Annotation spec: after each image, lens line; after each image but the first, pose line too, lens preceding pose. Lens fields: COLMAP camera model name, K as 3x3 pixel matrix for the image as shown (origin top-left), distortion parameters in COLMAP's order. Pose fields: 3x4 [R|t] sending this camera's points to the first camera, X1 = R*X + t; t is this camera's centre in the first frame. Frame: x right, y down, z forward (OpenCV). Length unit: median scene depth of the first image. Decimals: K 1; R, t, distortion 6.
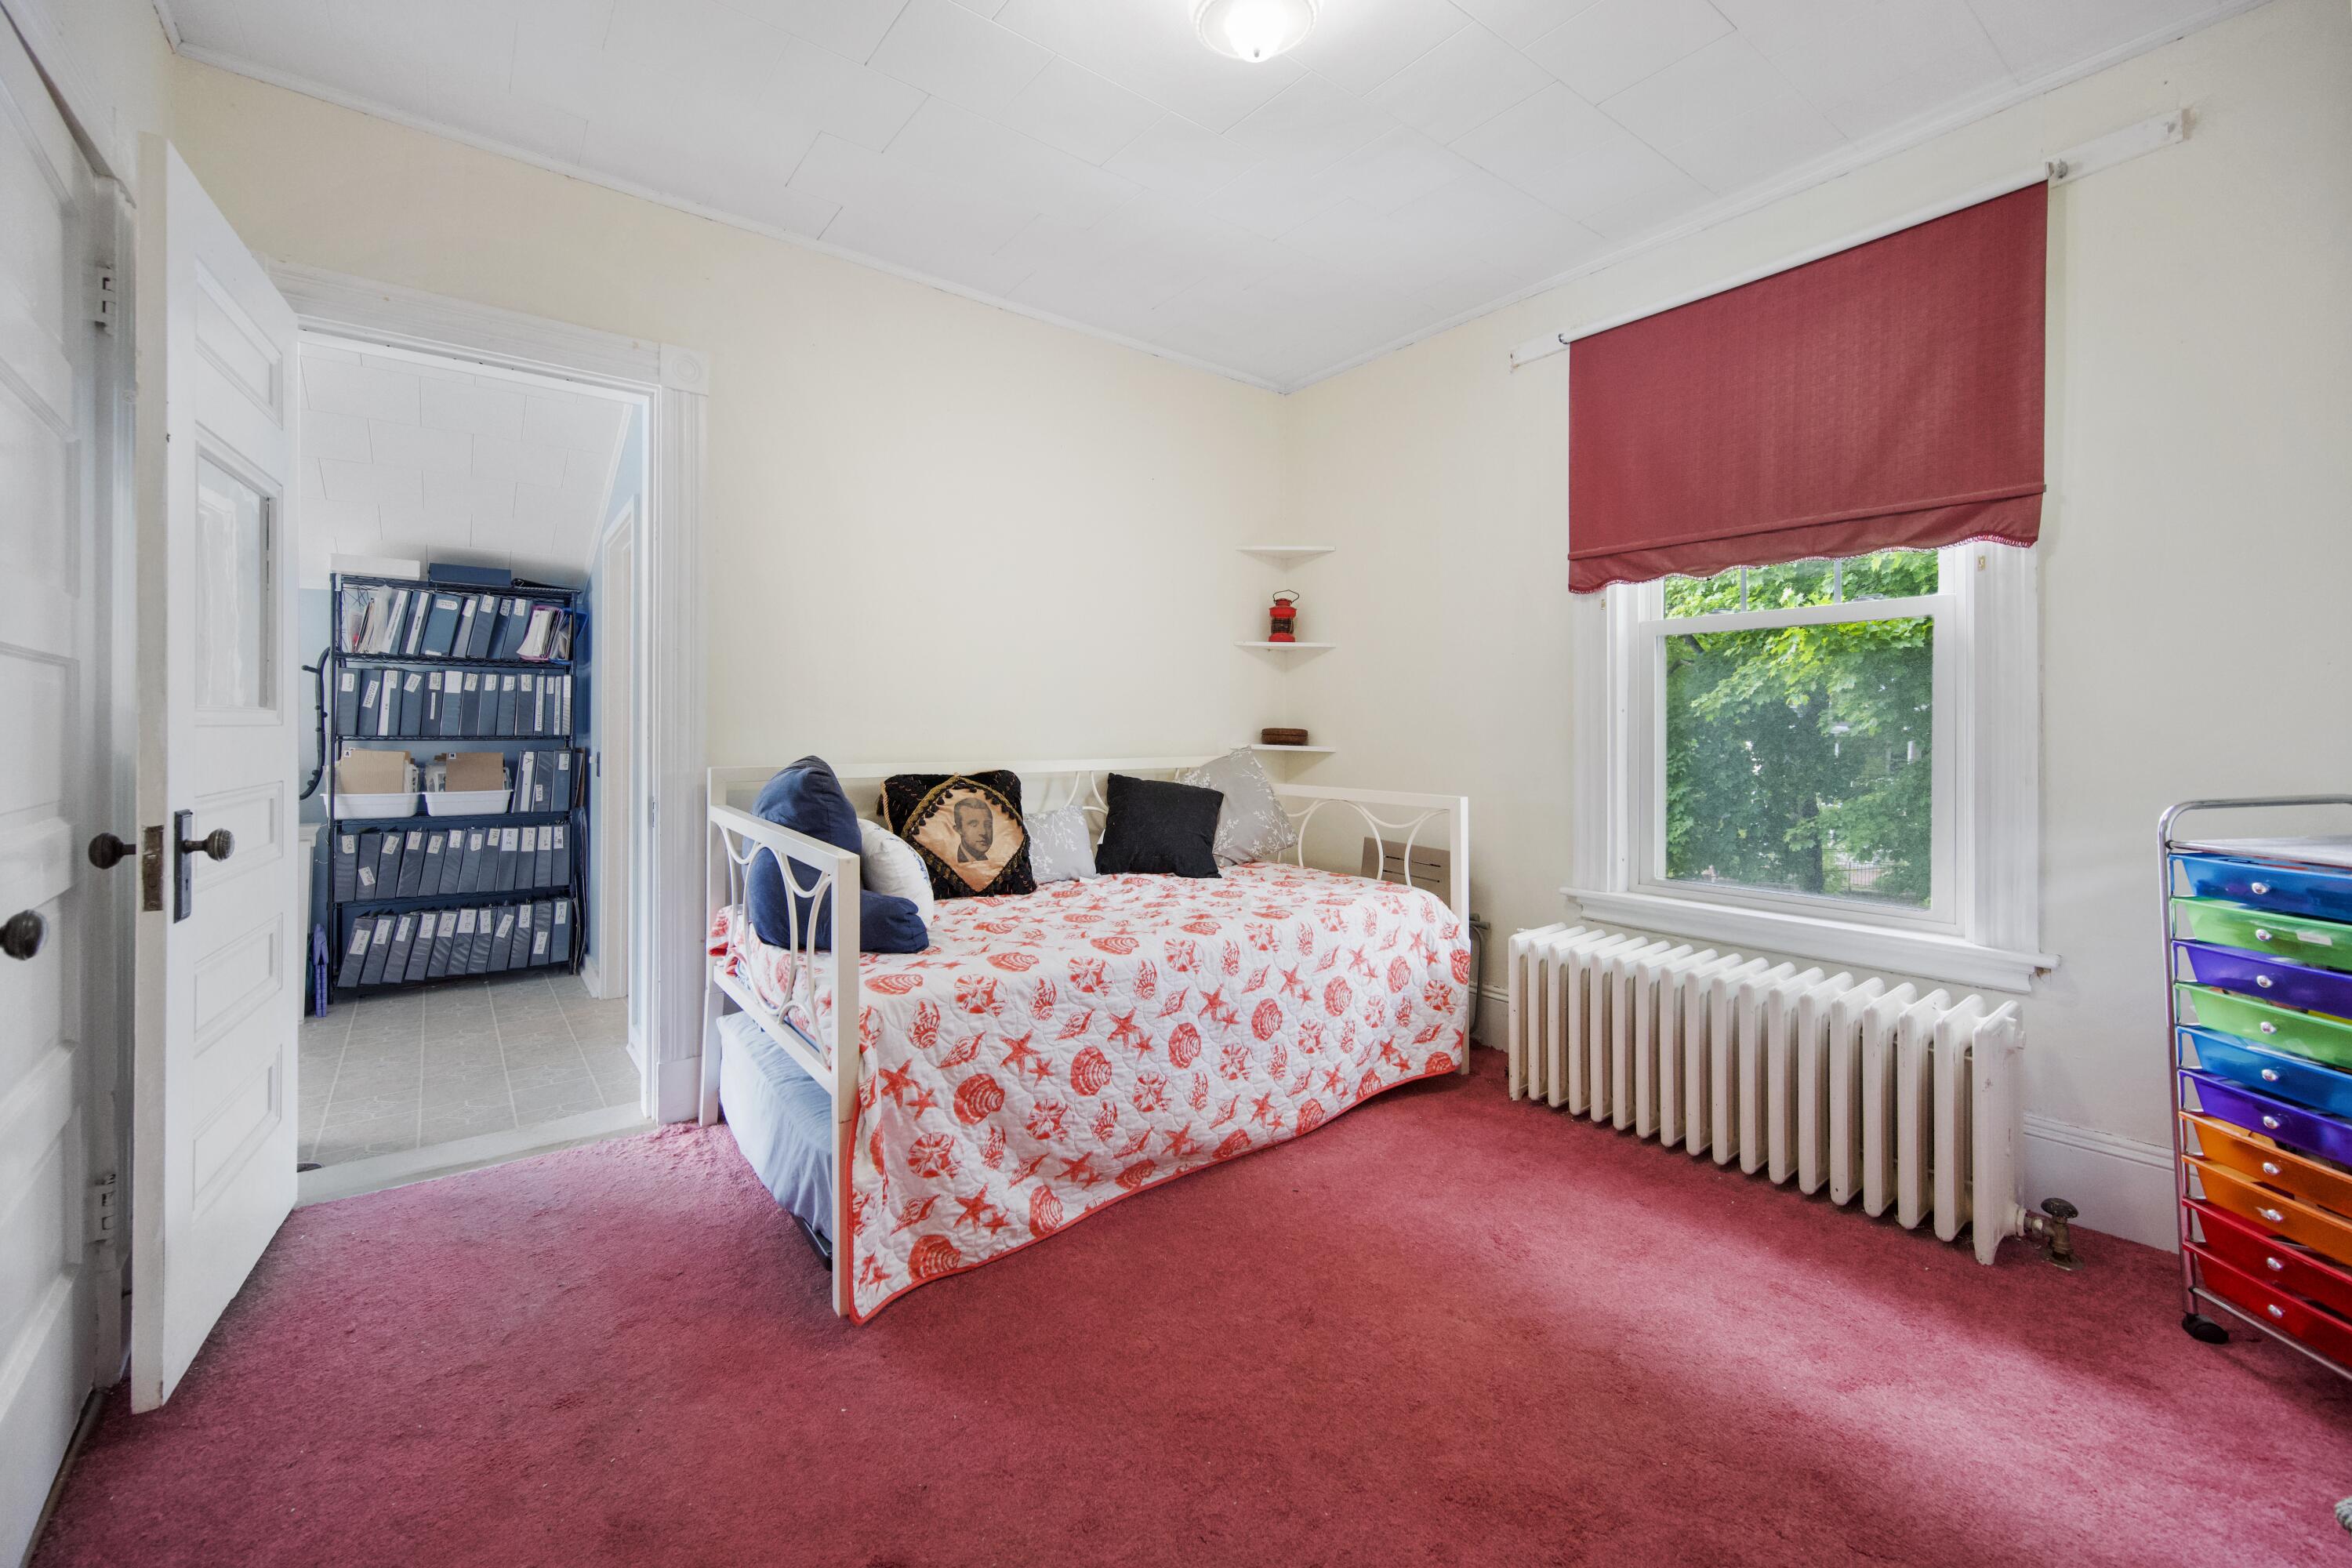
lens RADIAL K [[940.0, 0, 1159.3], [0, 940.0, 699.3], [0, 0, 1]] dist [-0.001371, 0.000490]
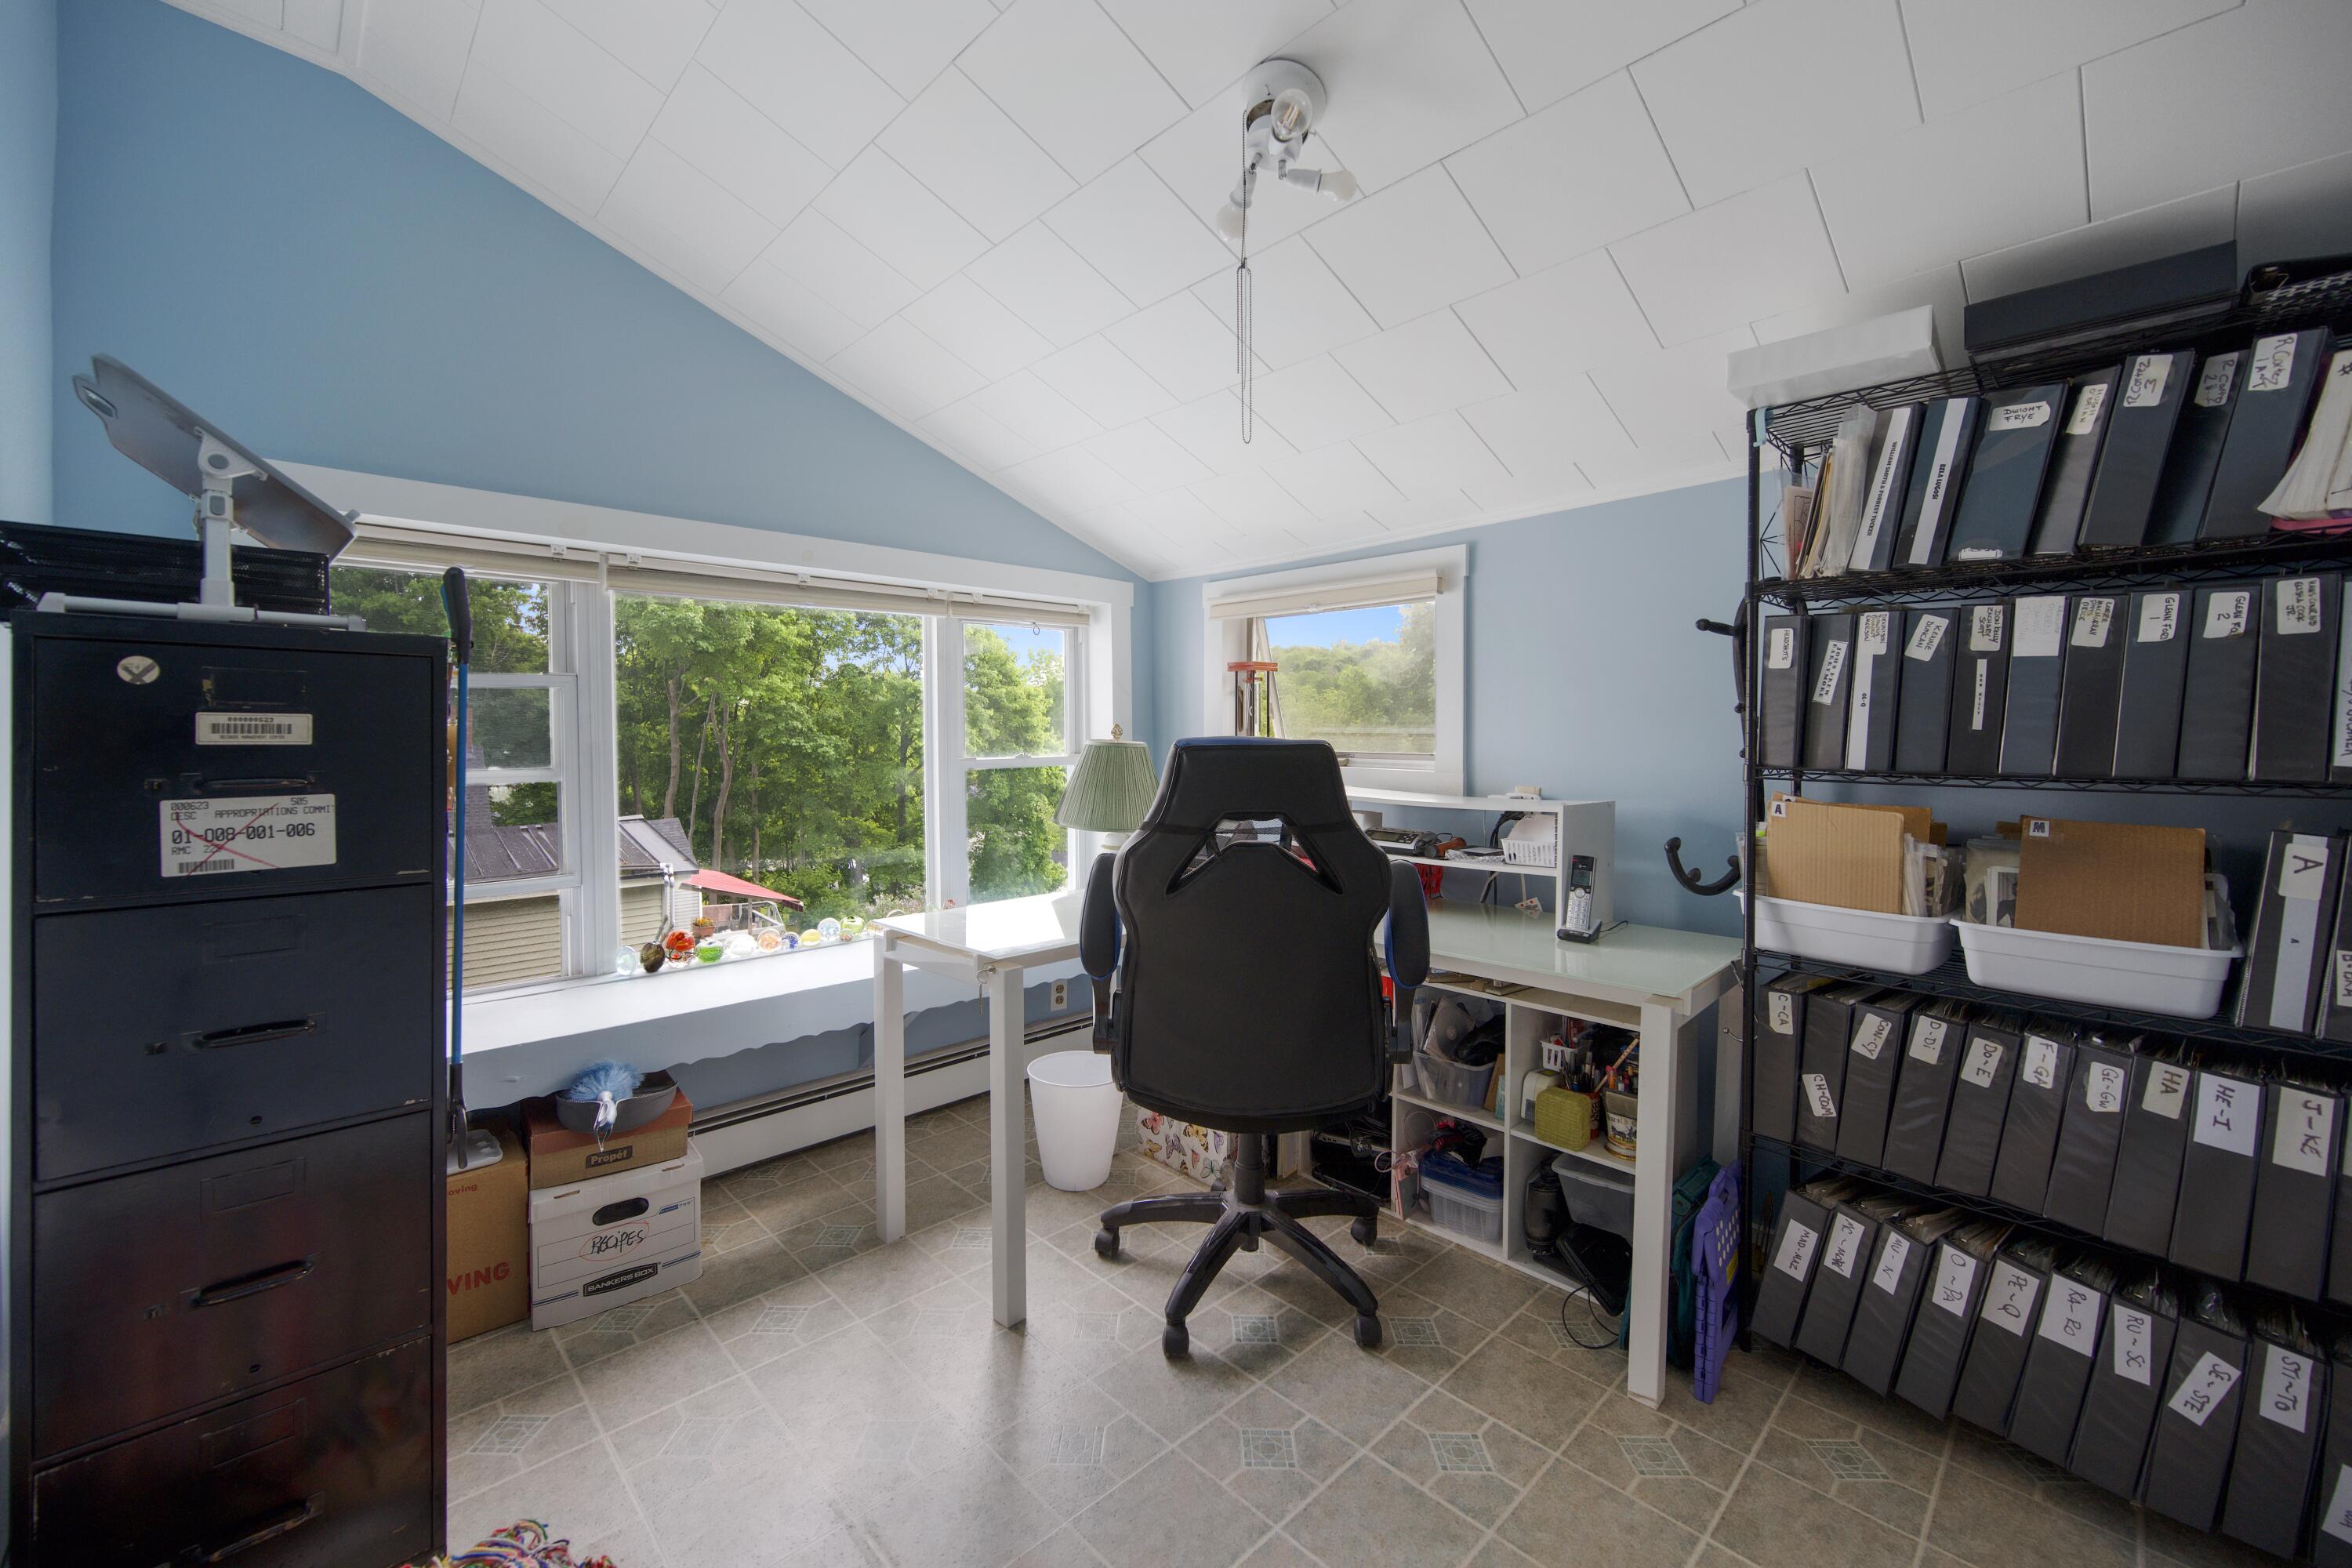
lens RADIAL K [[940.0, 0, 1182.6], [0, 940.0, 764.6], [0, 0, 1]] dist [-0.001371, 0.000490]
pose [[0.115069, 0.016104, -0.993227, -0.433151], [0.014481, 0.999735, 0.017887, 0.023648], [0.993252, -0.016441, 0.114805, 0.636146]]
